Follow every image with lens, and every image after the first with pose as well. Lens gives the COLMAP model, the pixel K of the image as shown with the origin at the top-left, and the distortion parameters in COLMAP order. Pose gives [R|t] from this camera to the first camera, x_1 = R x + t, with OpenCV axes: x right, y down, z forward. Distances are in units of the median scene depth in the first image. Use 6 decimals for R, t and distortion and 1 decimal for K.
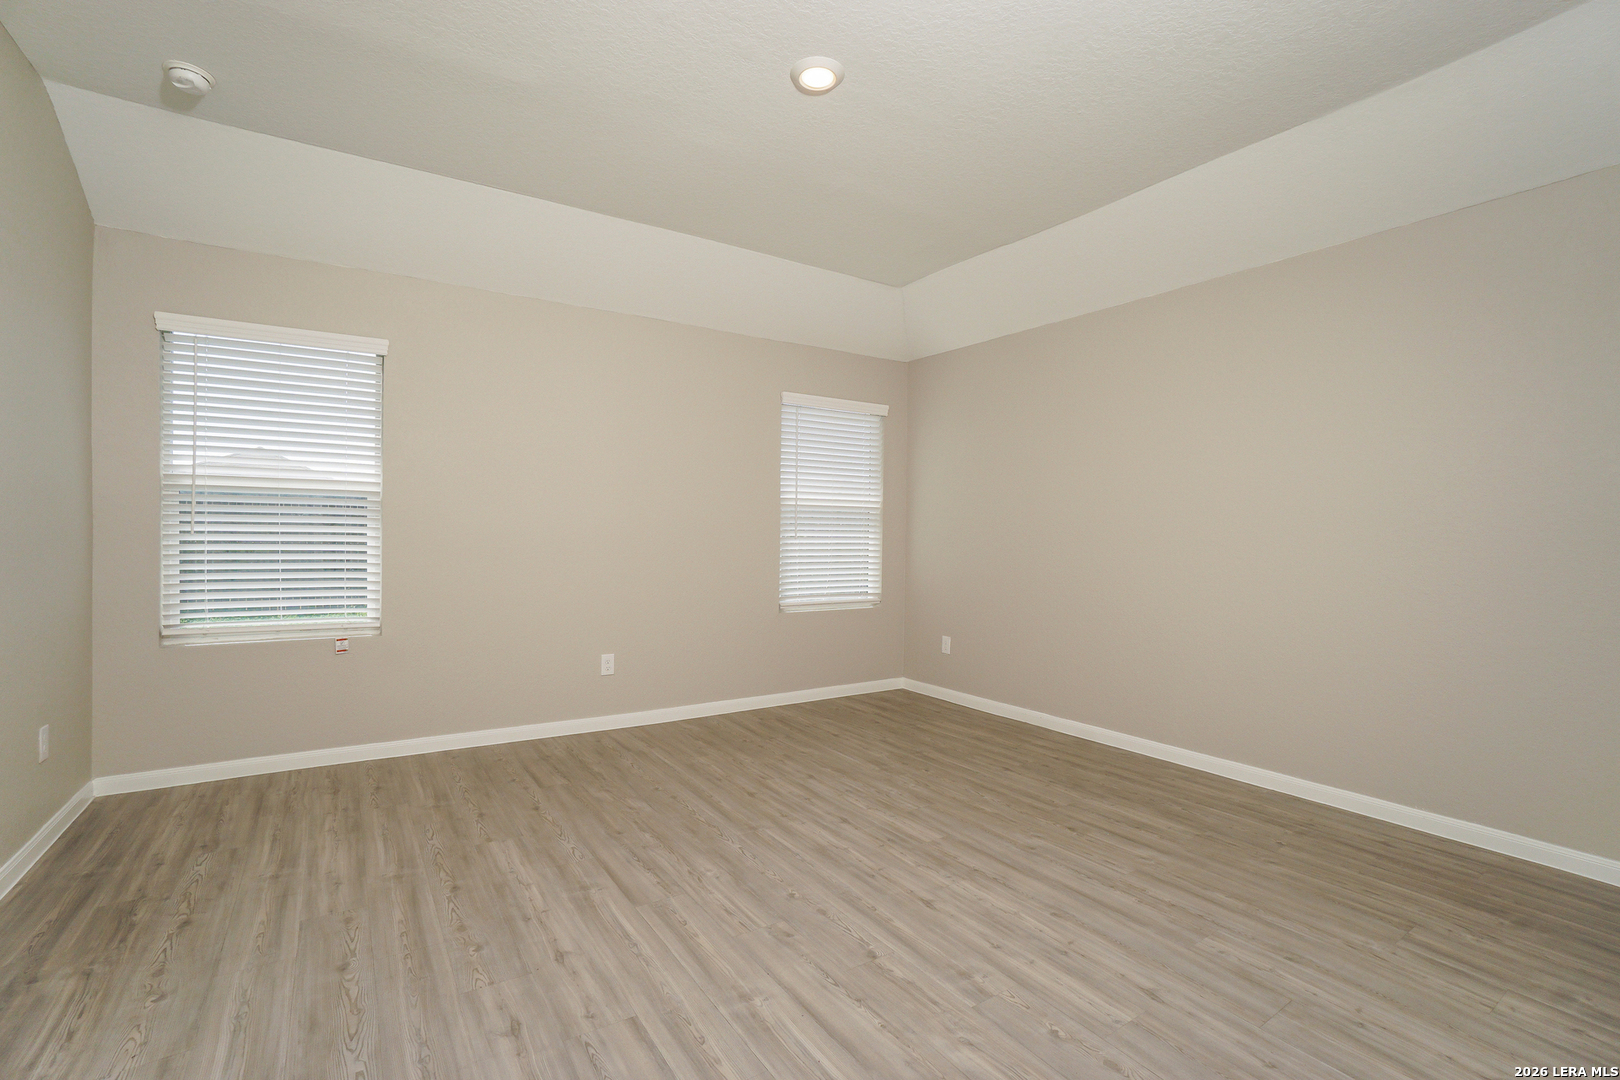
lens RADIAL K [[727.4, 0, 811.0], [0, 727.4, 537.3], [0, 0, 1]] dist [-0.001977, 0.000050]
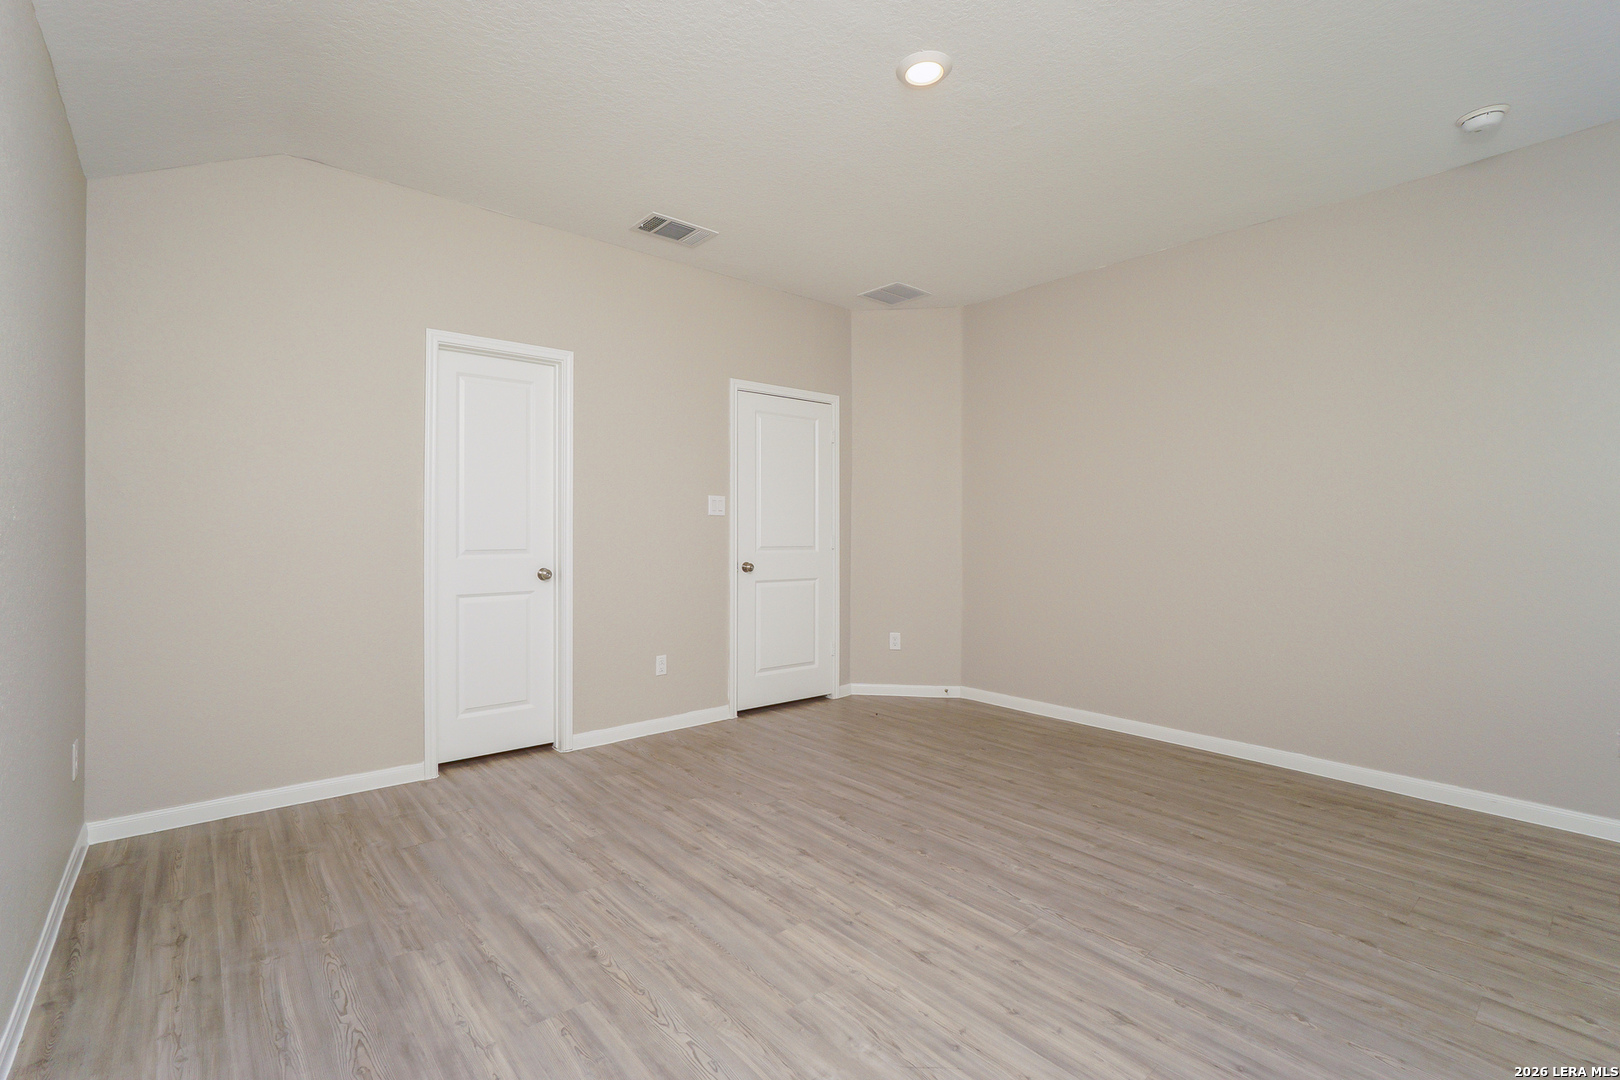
lens RADIAL K [[727.4, 0, 805.8], [0, 727.4, 533.2], [0, 0, 1]] dist [-0.001977, 0.000050]
pose [[-0.988882, -0.020741, -0.147250, 0.321822], [-0.022335, 0.999708, 0.009180, -0.007524], [0.147017, 0.012366, -0.989057, 2.034268]]
